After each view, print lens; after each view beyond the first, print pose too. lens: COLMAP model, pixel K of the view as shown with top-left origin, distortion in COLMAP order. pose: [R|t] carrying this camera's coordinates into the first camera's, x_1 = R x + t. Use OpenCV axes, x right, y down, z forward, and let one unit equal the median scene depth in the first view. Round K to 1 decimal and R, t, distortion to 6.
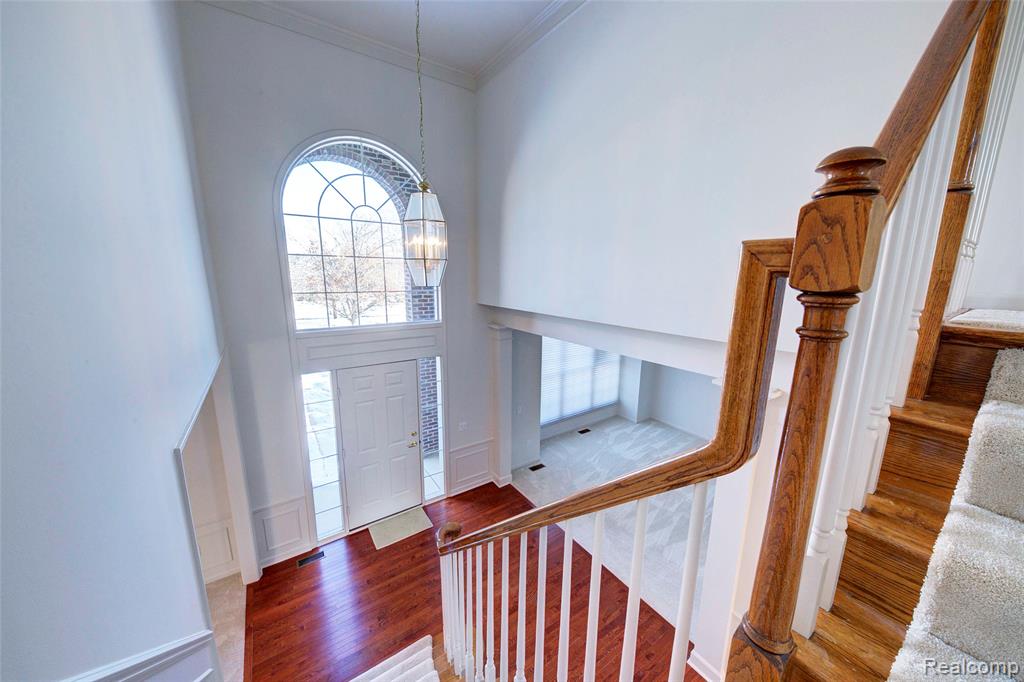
lens RADIAL K [[351.1, 0, 514.3], [0, 351.1, 343.2], [0, 0, 1]] dist [-0.000598, -0.000376]
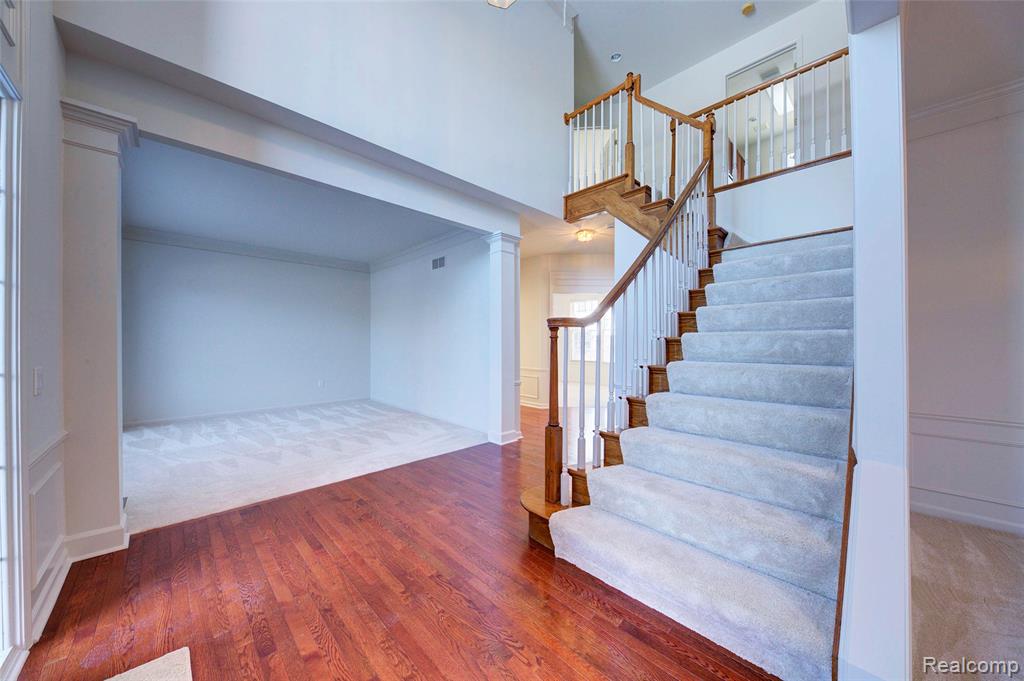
lens RADIAL K [[351.1, 0, 514.3], [0, 351.1, 342.7], [0, 0, 1]] dist [-0.000598, -0.000376]
pose [[-0.172342, -0.014046, 0.984937, -0.453462], [0.197886, 0.979020, 0.048587, 0.243170], [-0.964956, 0.203279, -0.165947, 0.575995]]
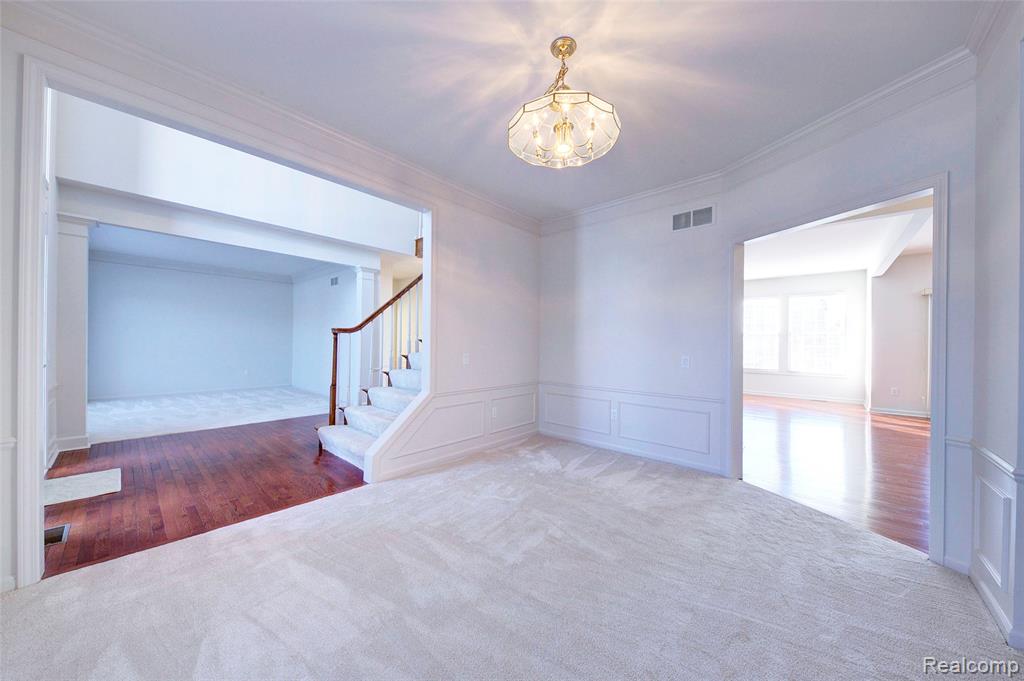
lens RADIAL K [[351.1, 0, 514.3], [0, 351.1, 342.7], [0, 0, 1]] dist [-0.000598, -0.000376]
pose [[-0.235153, -0.015388, 0.971836, -0.860603], [0.182187, 0.981455, 0.059624, 0.296100], [-0.954731, 0.191076, -0.227989, 0.289721]]
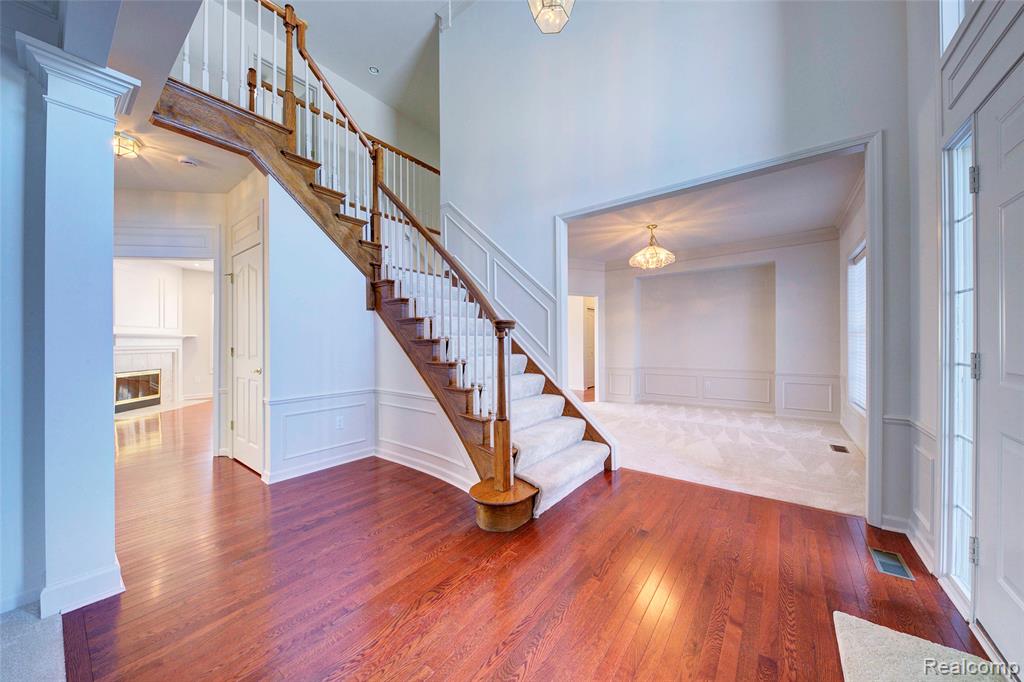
lens RADIAL K [[352.0, 0, 495.1], [0, 352.0, 342.4], [0, 0, 1]] dist [-0.022227, -0.000081]
pose [[-0.959330, -0.009191, -0.282137, 0.057409], [-0.064552, 0.980129, 0.187562, 0.192303], [0.274807, 0.198147, -0.940861, 0.867964]]
